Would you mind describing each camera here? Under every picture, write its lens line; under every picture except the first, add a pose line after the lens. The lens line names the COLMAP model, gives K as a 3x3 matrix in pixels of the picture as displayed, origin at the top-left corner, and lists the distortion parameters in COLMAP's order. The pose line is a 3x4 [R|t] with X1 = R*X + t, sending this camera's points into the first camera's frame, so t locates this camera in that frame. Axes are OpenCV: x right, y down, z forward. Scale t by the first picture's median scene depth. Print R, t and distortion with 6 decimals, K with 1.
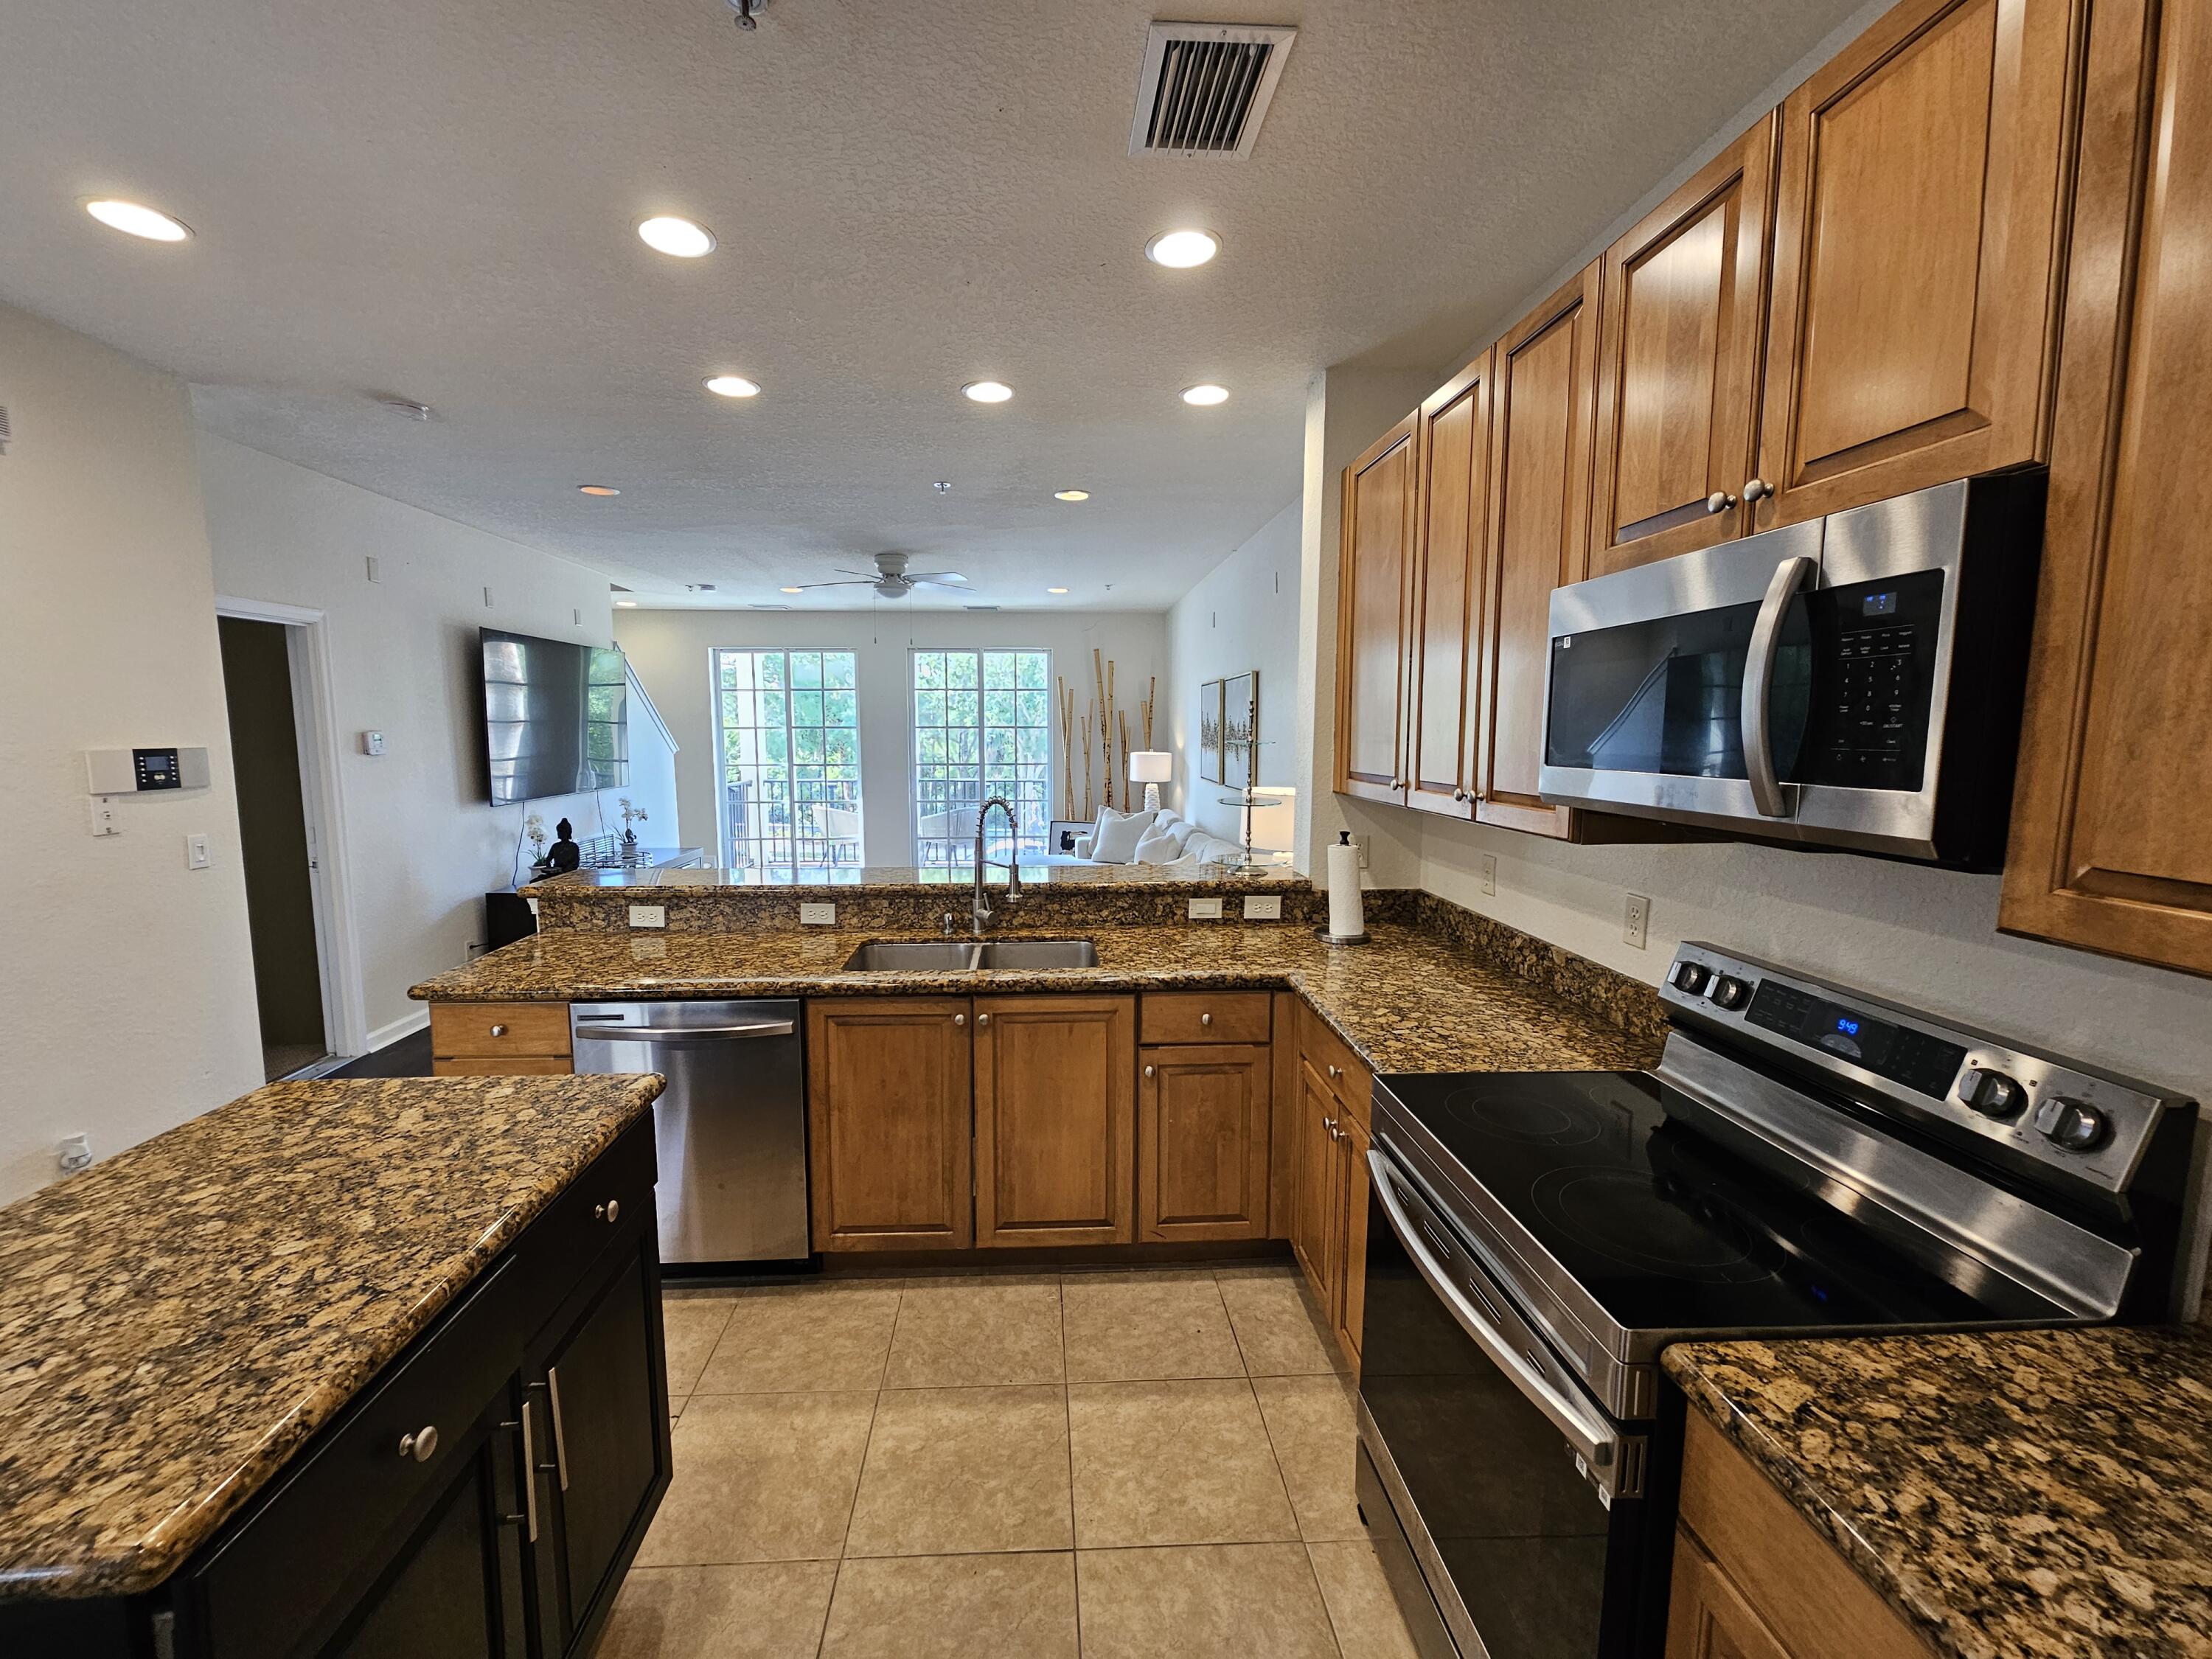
lens RADIAL K [[901.9, 0, 1077.4], [0, 901.9, 826.5], [0, 0, 1]] dist [-0.003245, -0.000411]
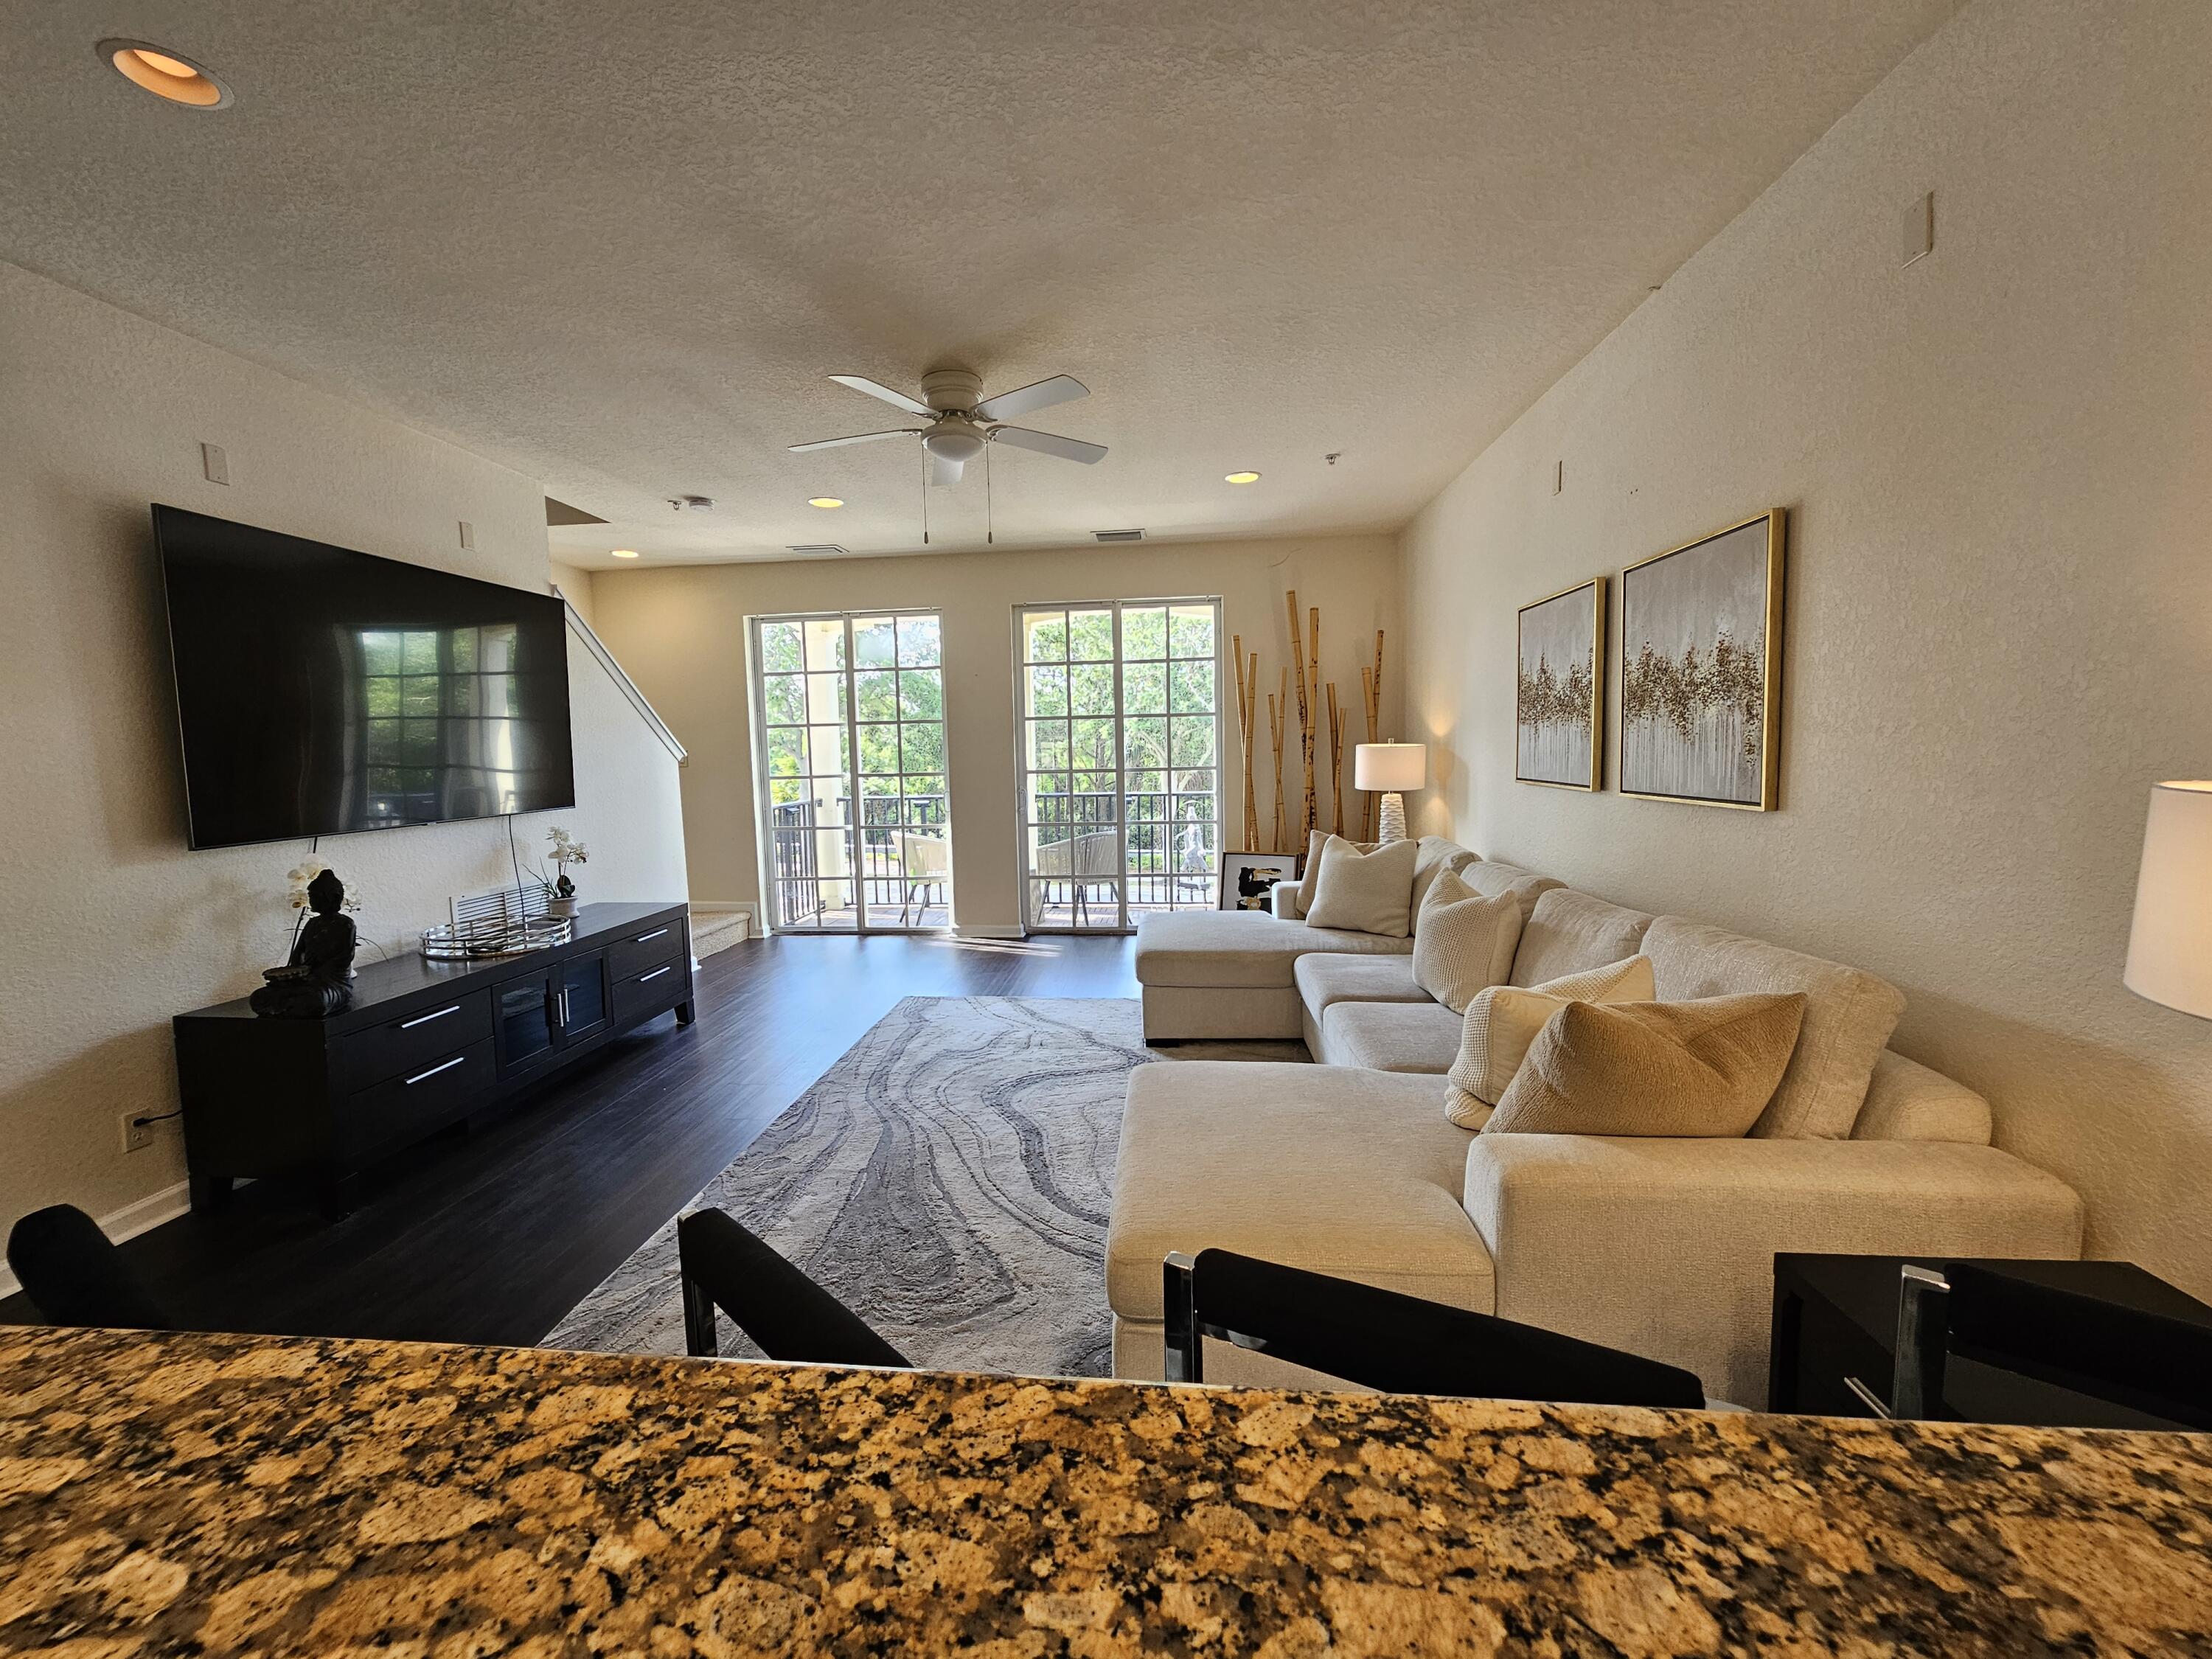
lens RADIAL K [[901.9, 0, 1077.4], [0, 901.9, 826.5], [0, 0, 1]] dist [-0.003245, -0.000411]
pose [[0.988457, -0.008353, -0.151273, -0.035213], [0.005626, 0.999814, -0.018446, -0.013660], [0.151399, 0.017382, 0.988320, 0.326037]]
